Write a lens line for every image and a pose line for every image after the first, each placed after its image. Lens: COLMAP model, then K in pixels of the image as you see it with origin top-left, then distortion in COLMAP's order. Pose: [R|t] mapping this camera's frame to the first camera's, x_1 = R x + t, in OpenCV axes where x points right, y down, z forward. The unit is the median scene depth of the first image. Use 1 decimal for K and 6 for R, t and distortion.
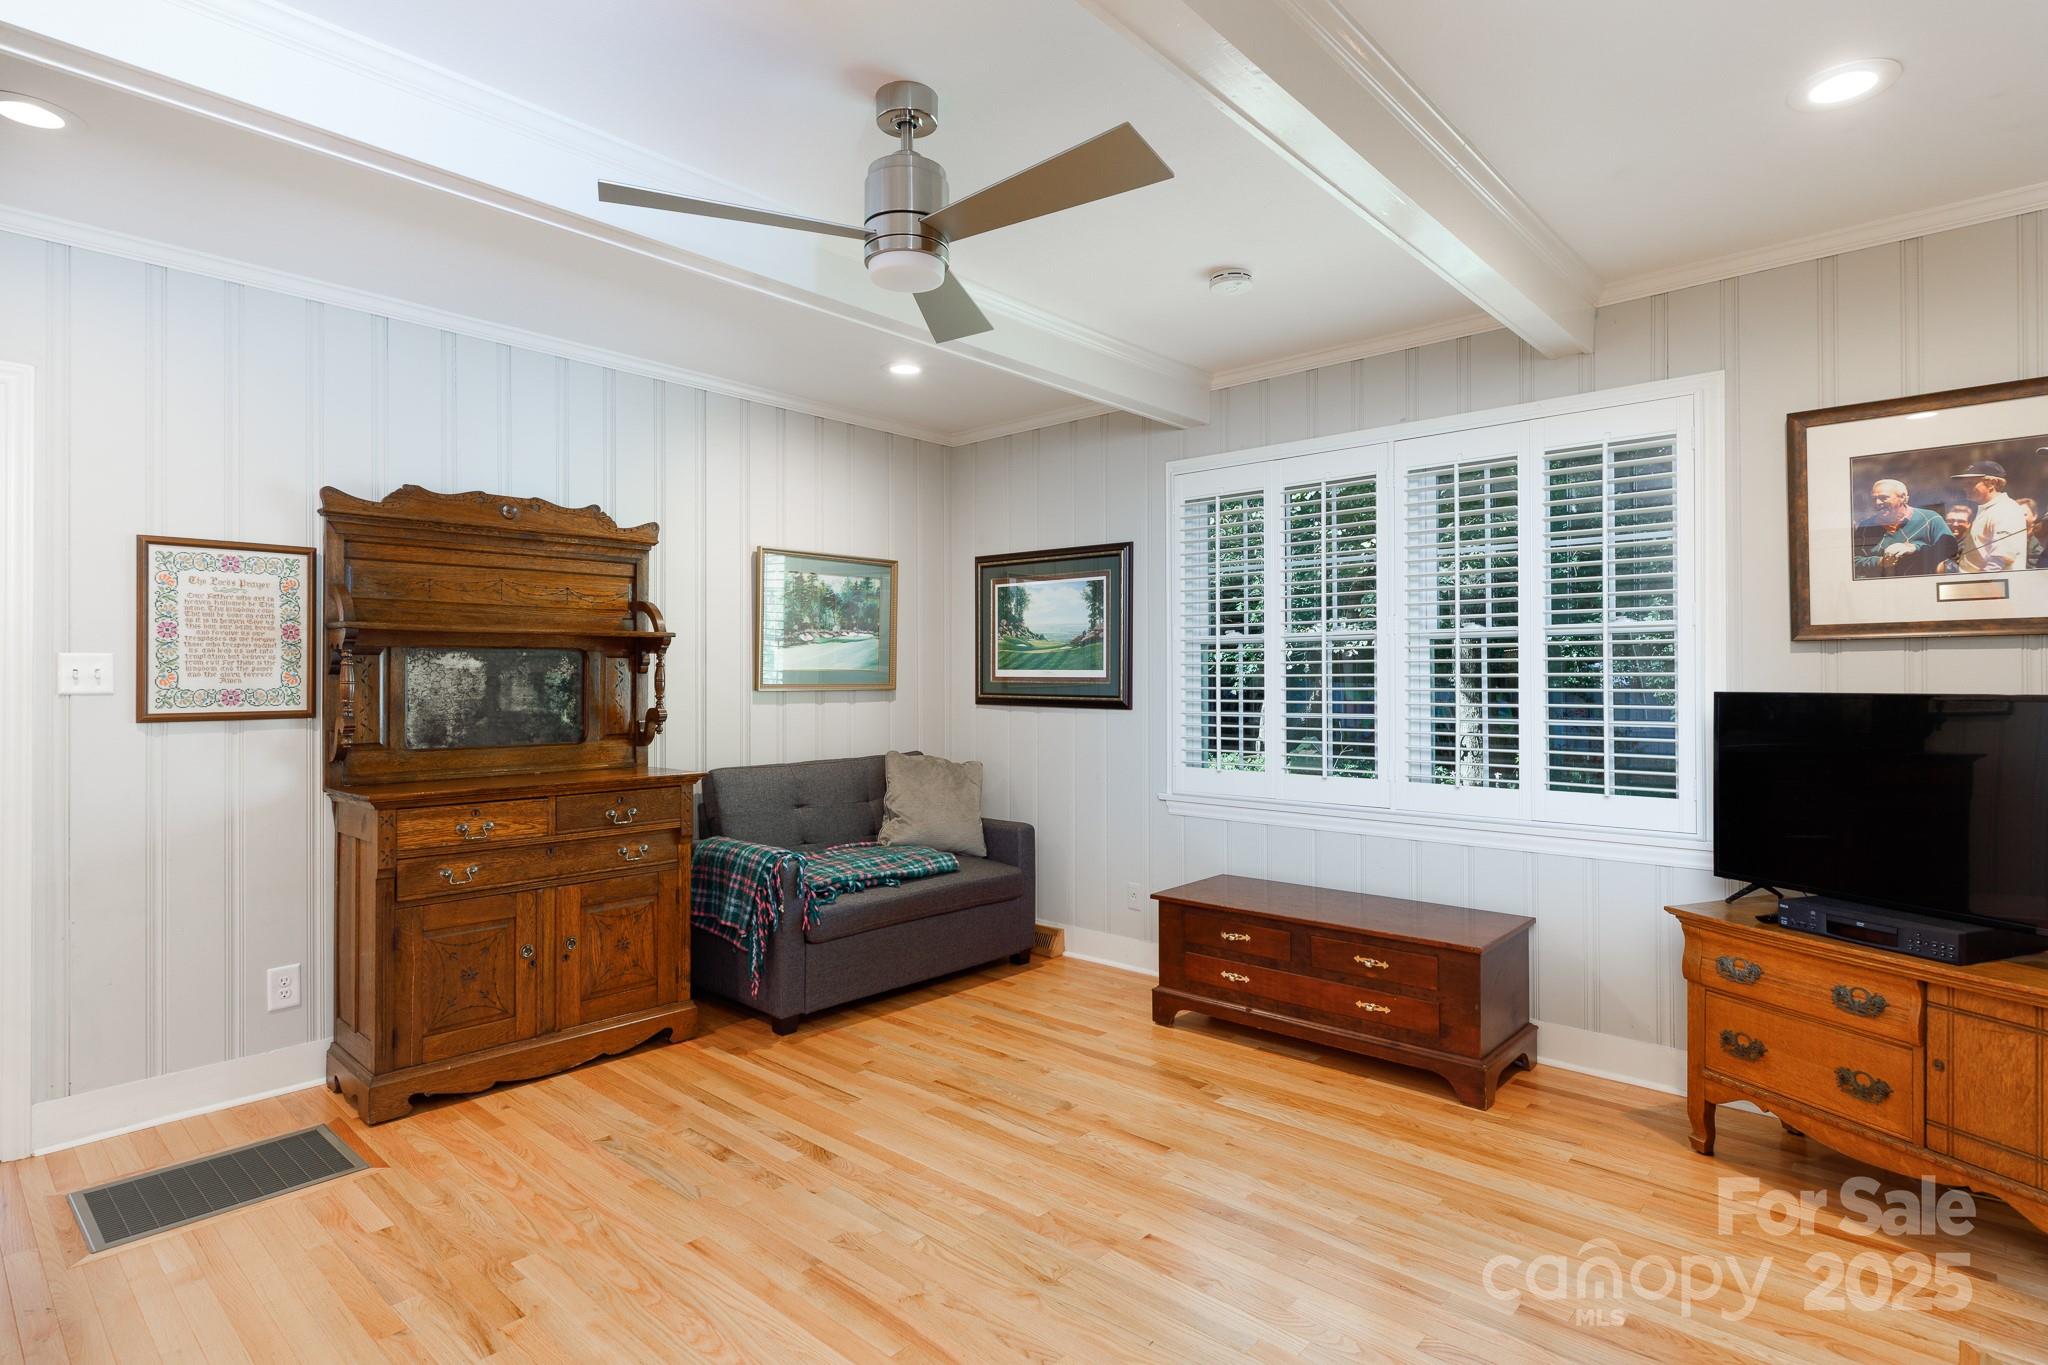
lens RADIAL K [[1048.4, 0, 1020.9], [0, 1048.4, 676.3], [0, 0, 1]] dist [-0.000821, 0.002050]
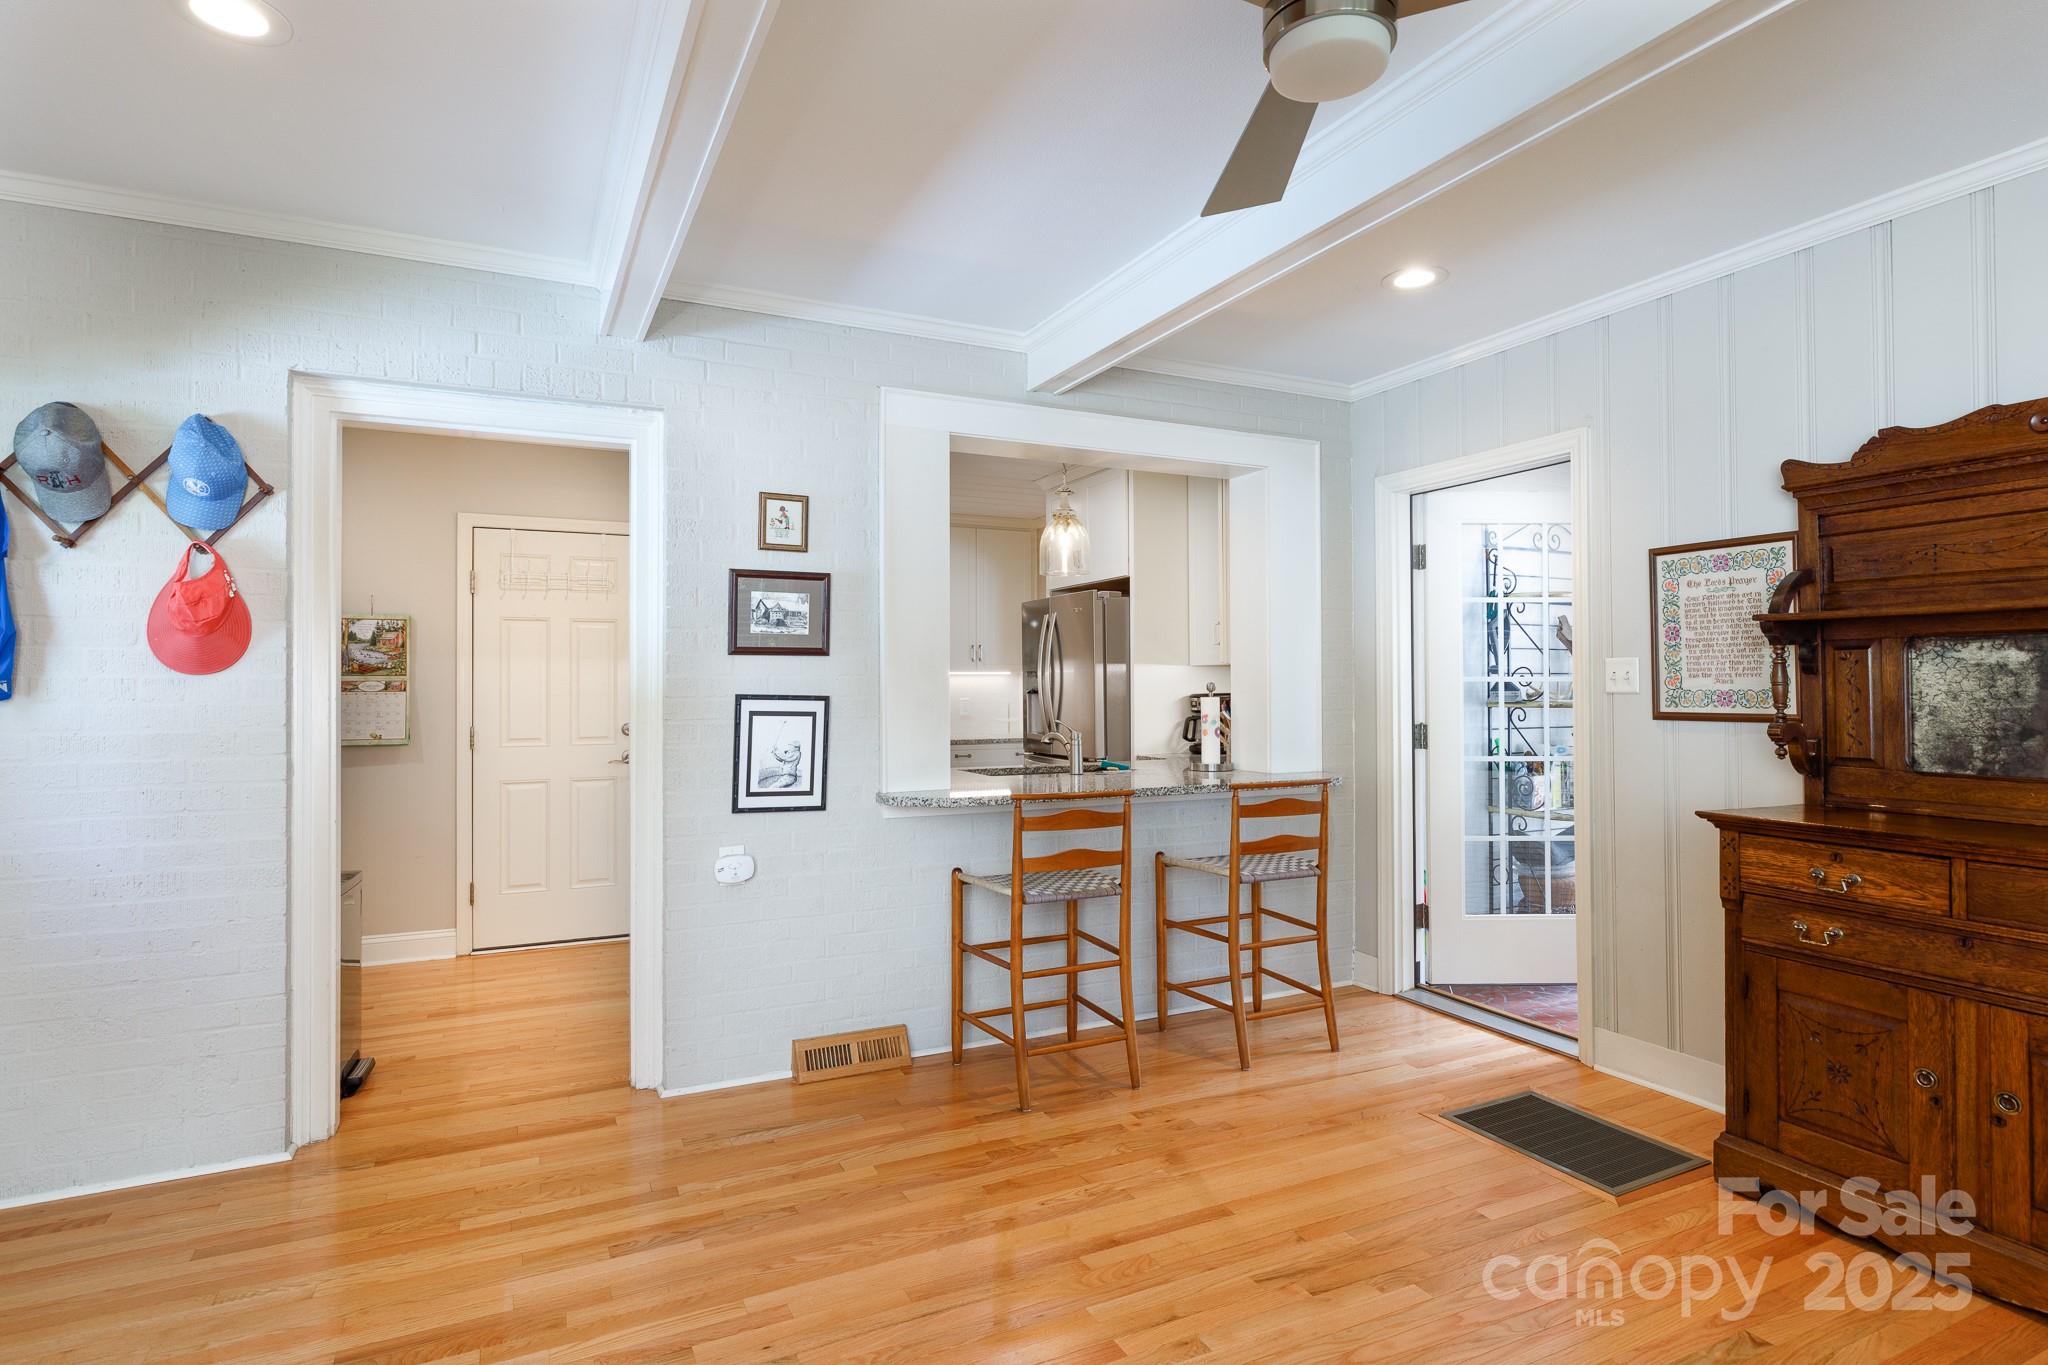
lens RADIAL K [[1048.4, 0, 1025.2], [0, 1048.4, 679.6], [0, 0, 1]] dist [-0.000821, 0.002050]
pose [[-0.365196, -0.000751, -0.930930, 0.365062], [0.006679, 0.999972, -0.003427, 0.001255], [0.930907, -0.007469, -0.365181, 0.682899]]
